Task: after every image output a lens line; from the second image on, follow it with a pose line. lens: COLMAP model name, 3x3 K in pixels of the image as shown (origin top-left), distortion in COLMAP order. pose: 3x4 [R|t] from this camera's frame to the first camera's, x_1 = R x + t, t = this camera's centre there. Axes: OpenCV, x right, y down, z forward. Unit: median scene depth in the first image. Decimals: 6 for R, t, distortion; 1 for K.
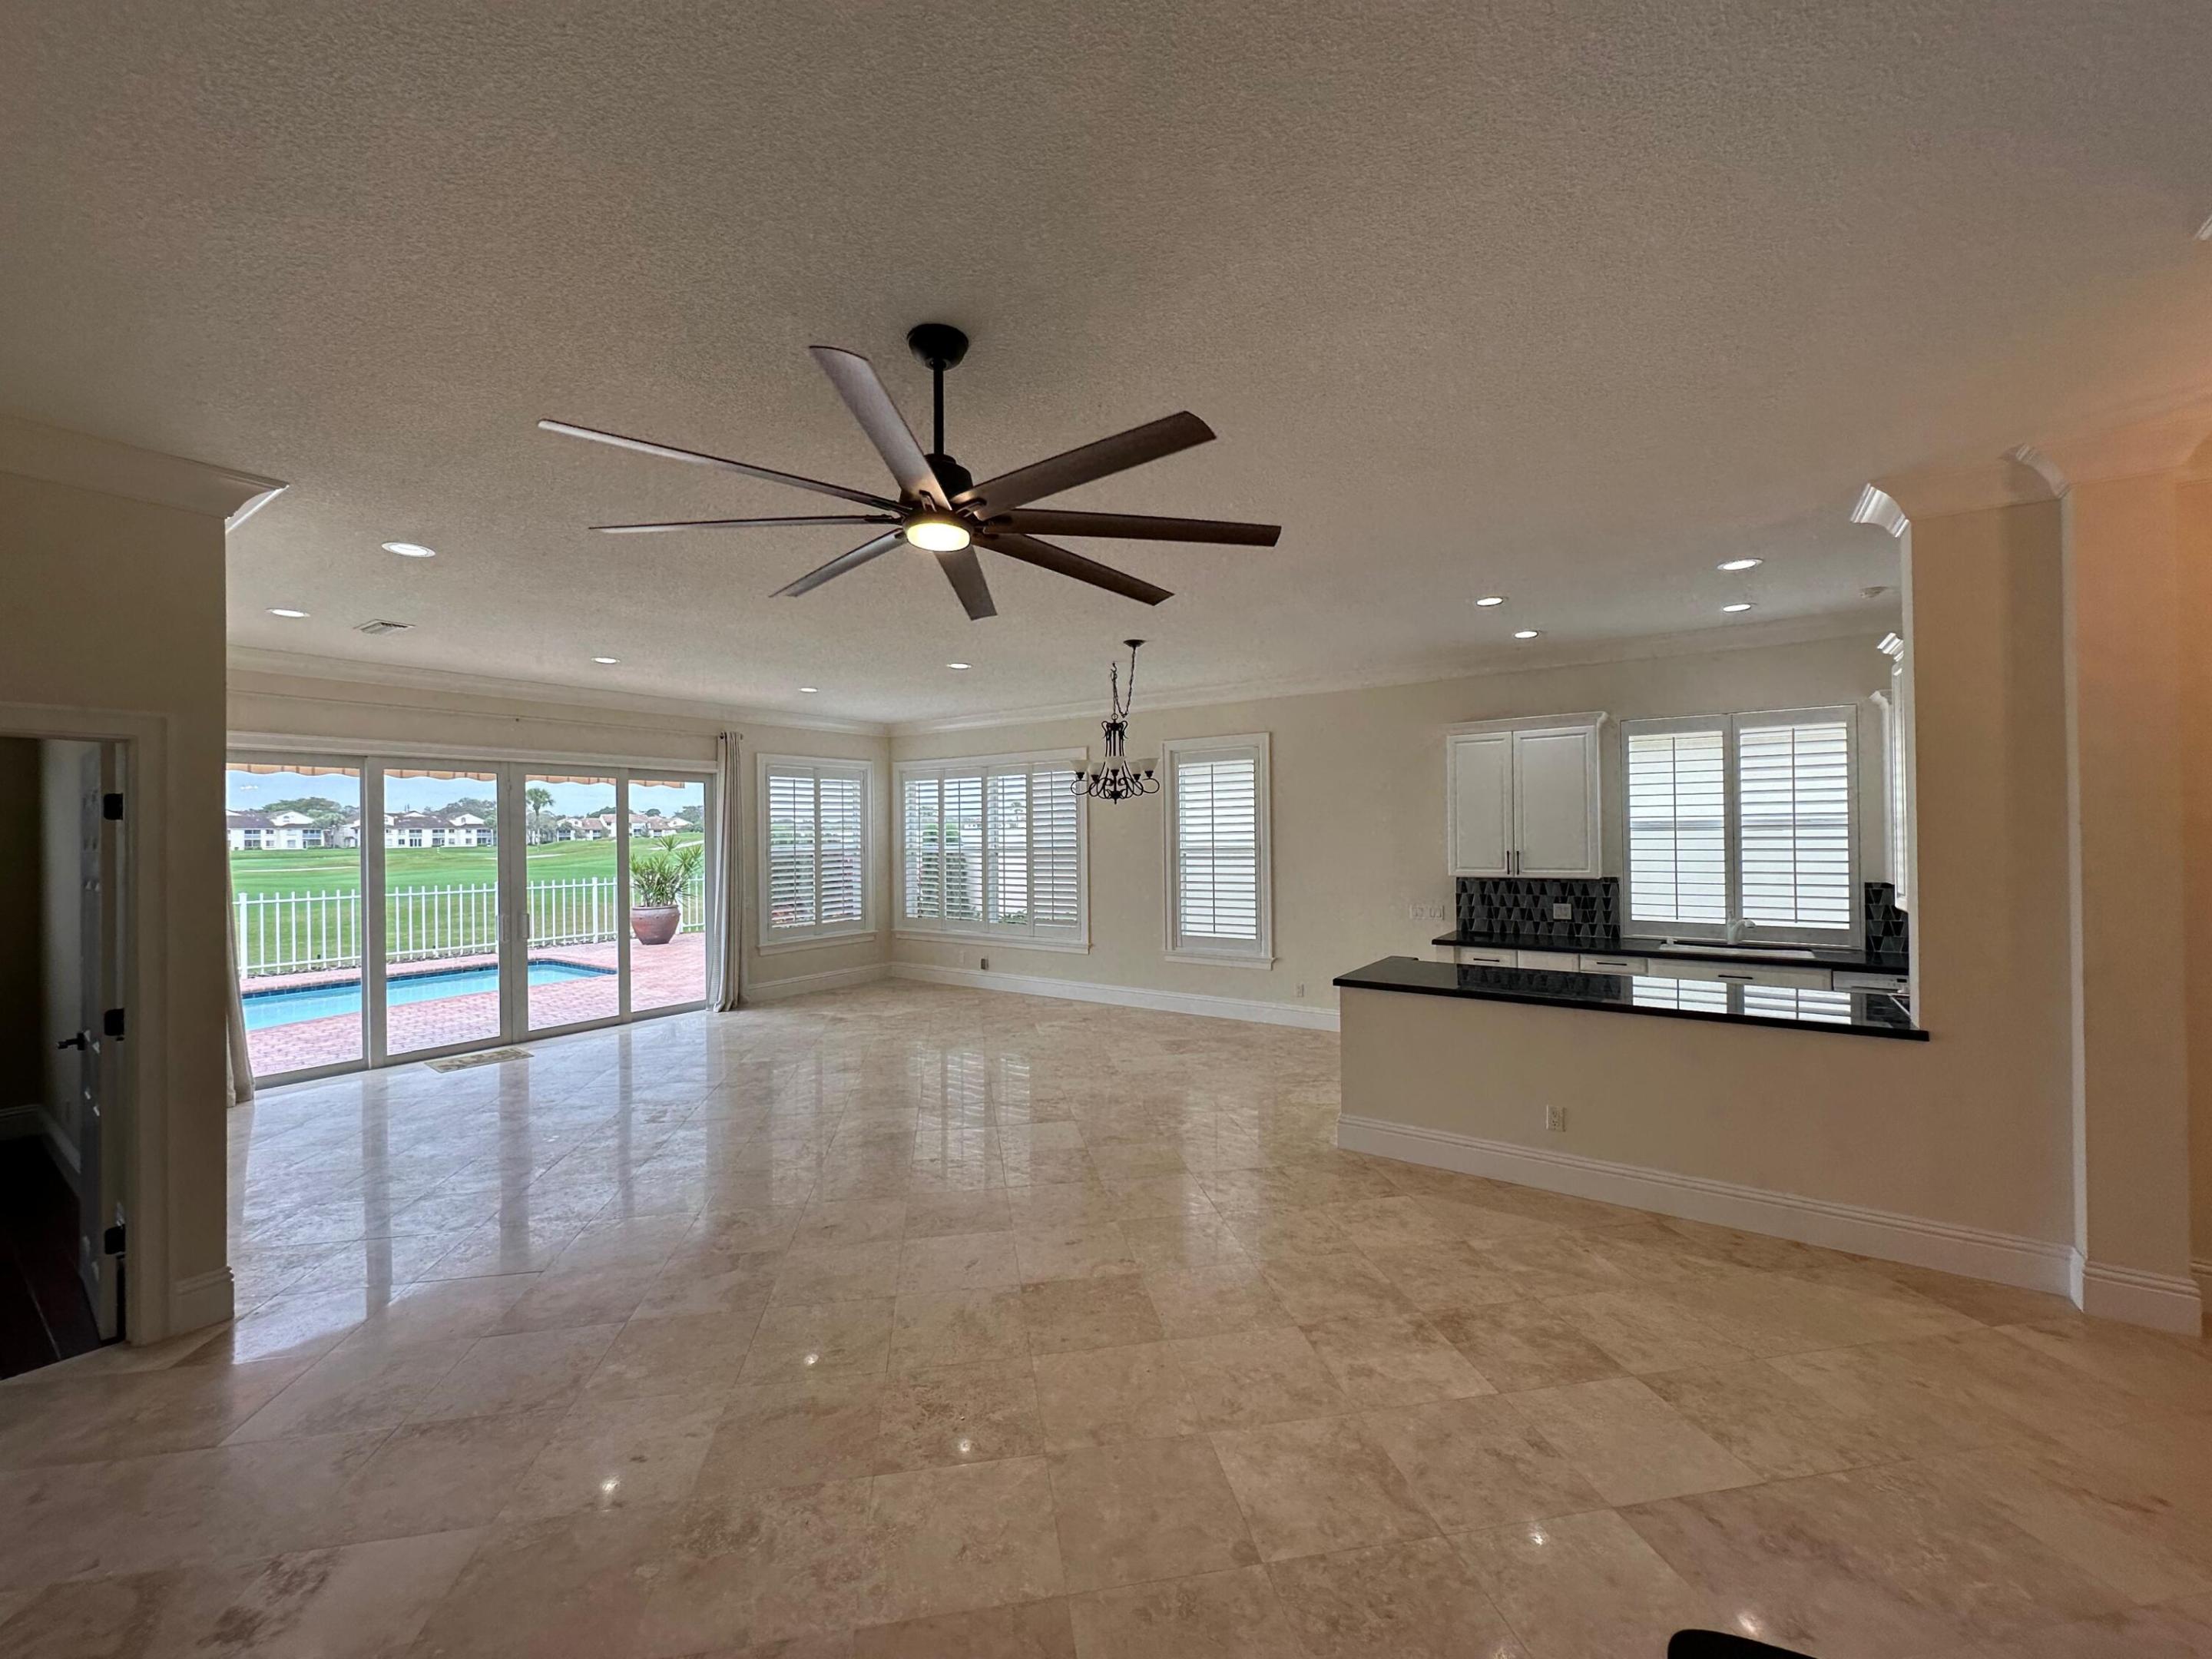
lens RADIAL K [[883.0, 0, 1109.1], [0, 883.0, 830.3], [0, 0, 1]] dist [-0.000517, -0.000403]
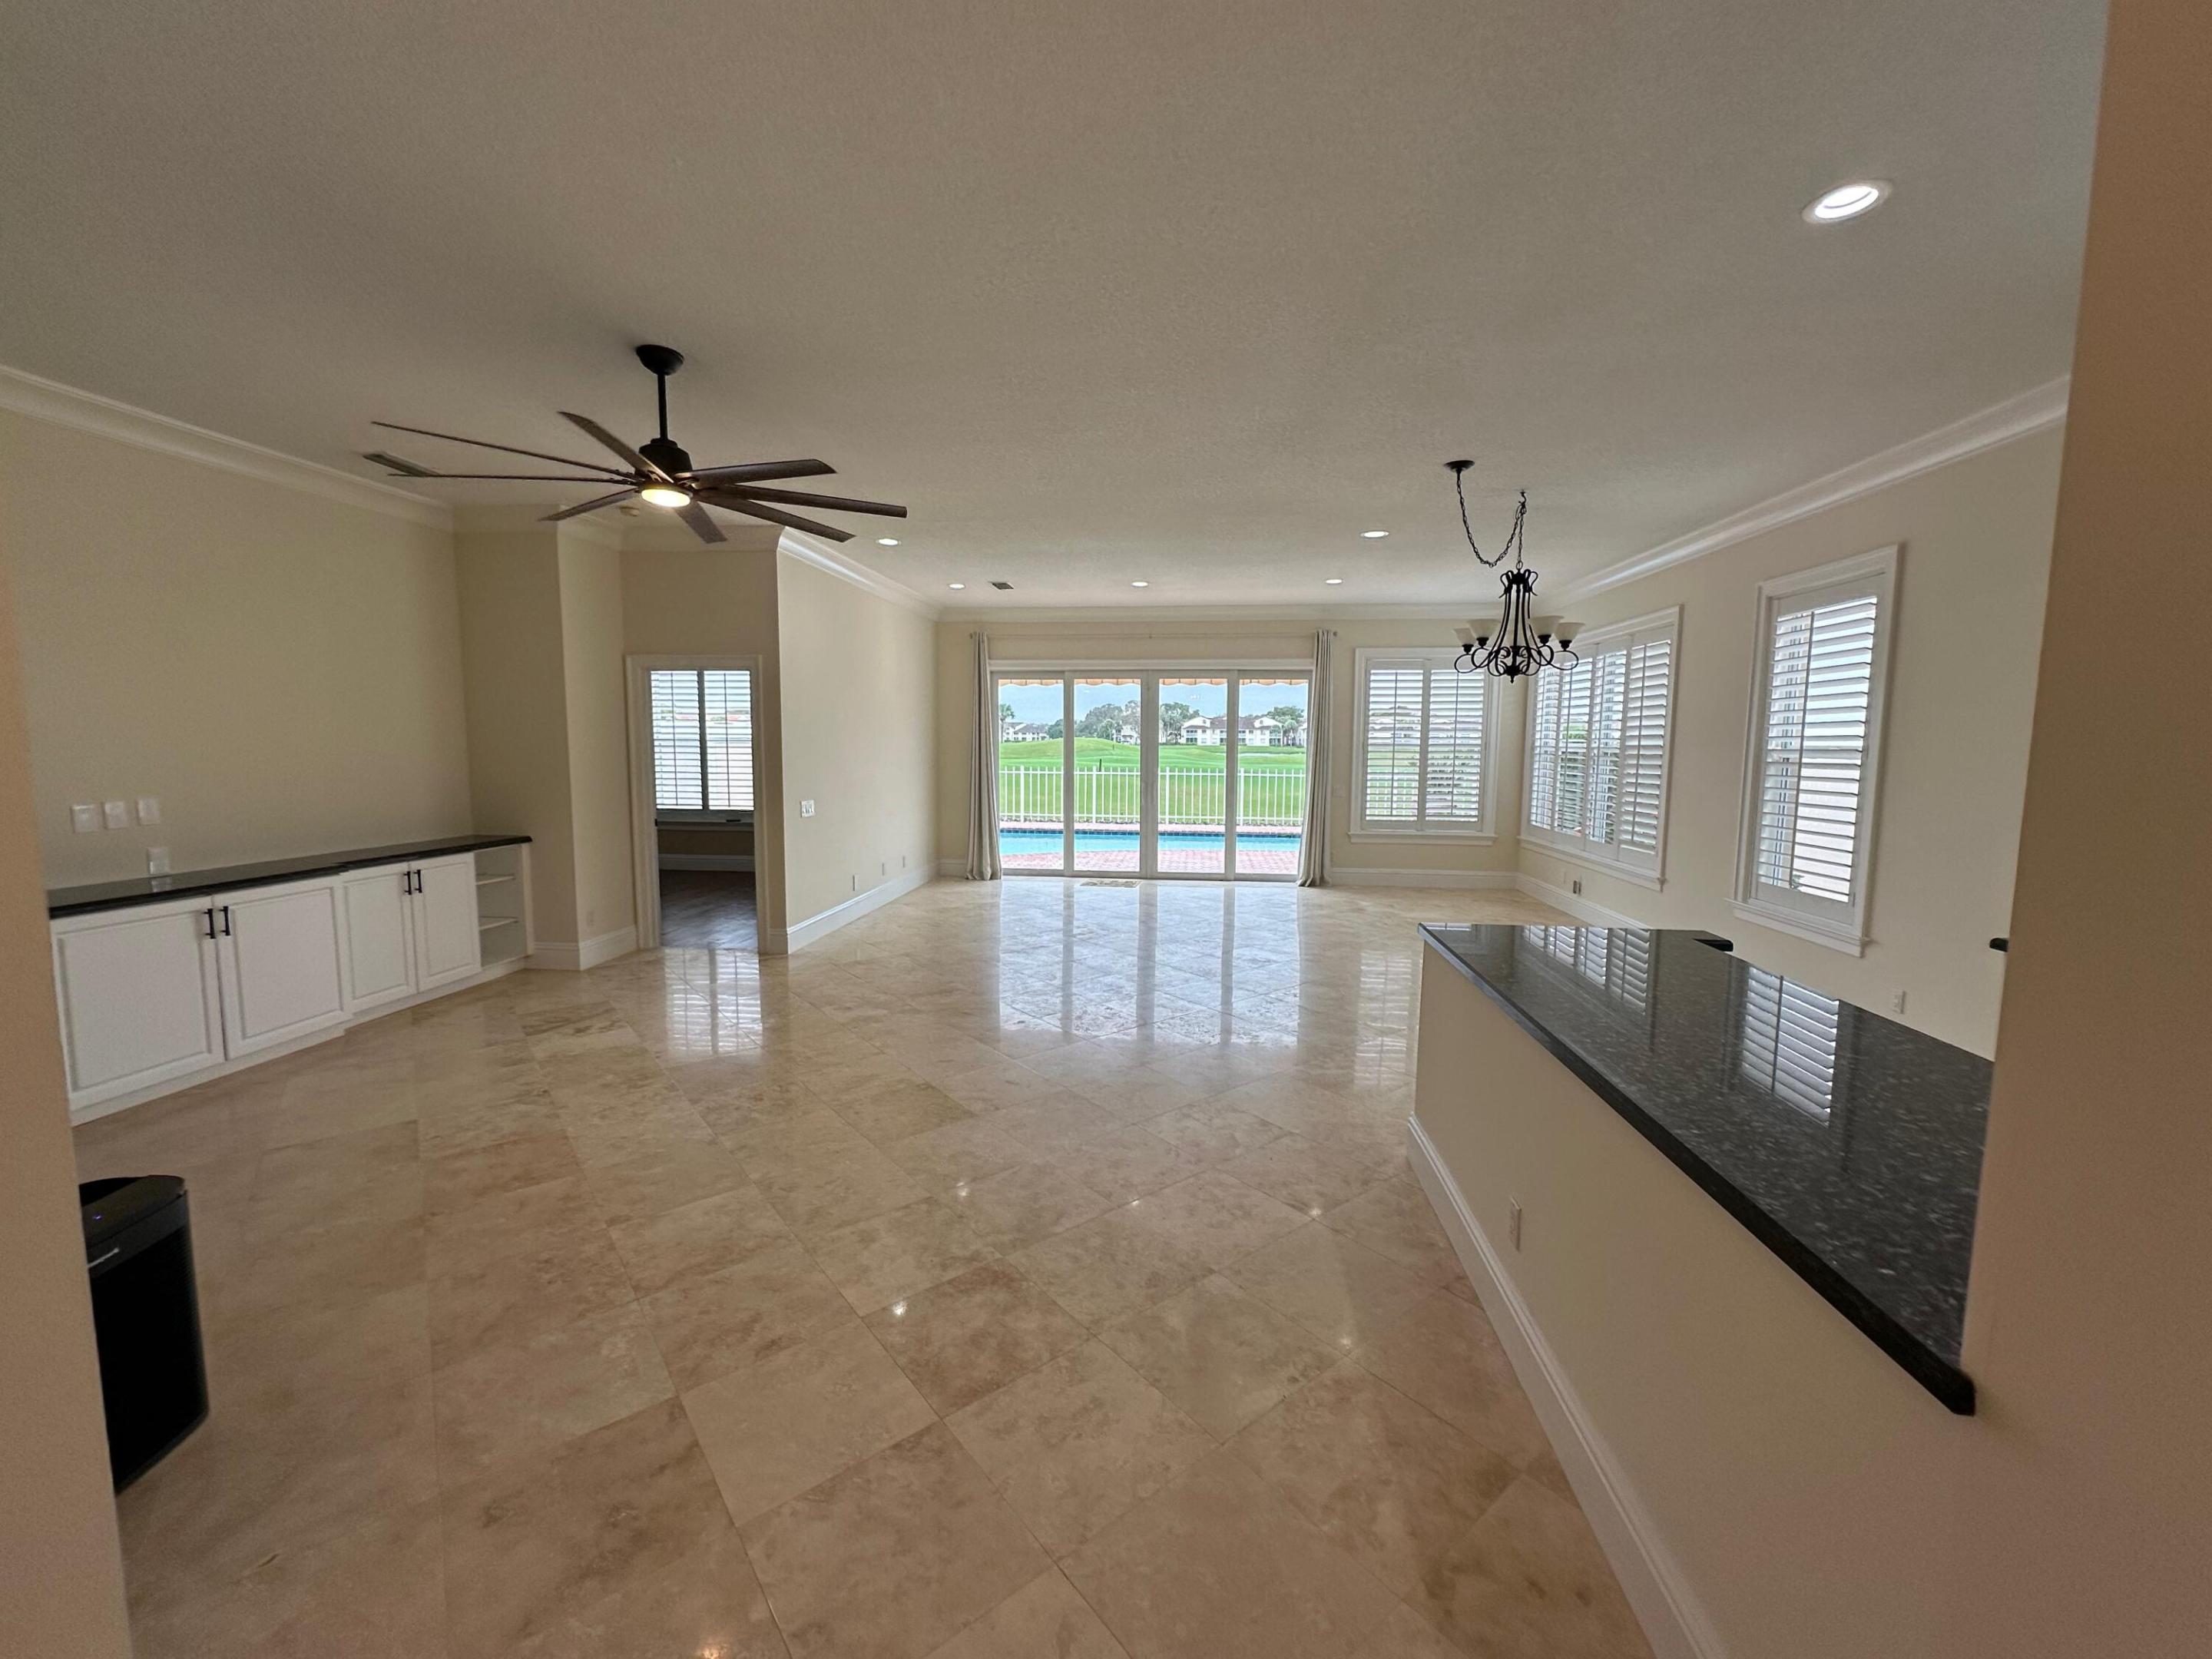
lens RADIAL K [[883.0, 0, 1109.1], [0, 883.0, 830.3], [0, 0, 1]] dist [-0.000517, -0.000403]
pose [[0.478683, 0.104446, -0.871753, 0.479542], [-0.009668, 0.993466, 0.113720, 0.012251], [0.877934, -0.046008, 0.476565, 0.299159]]
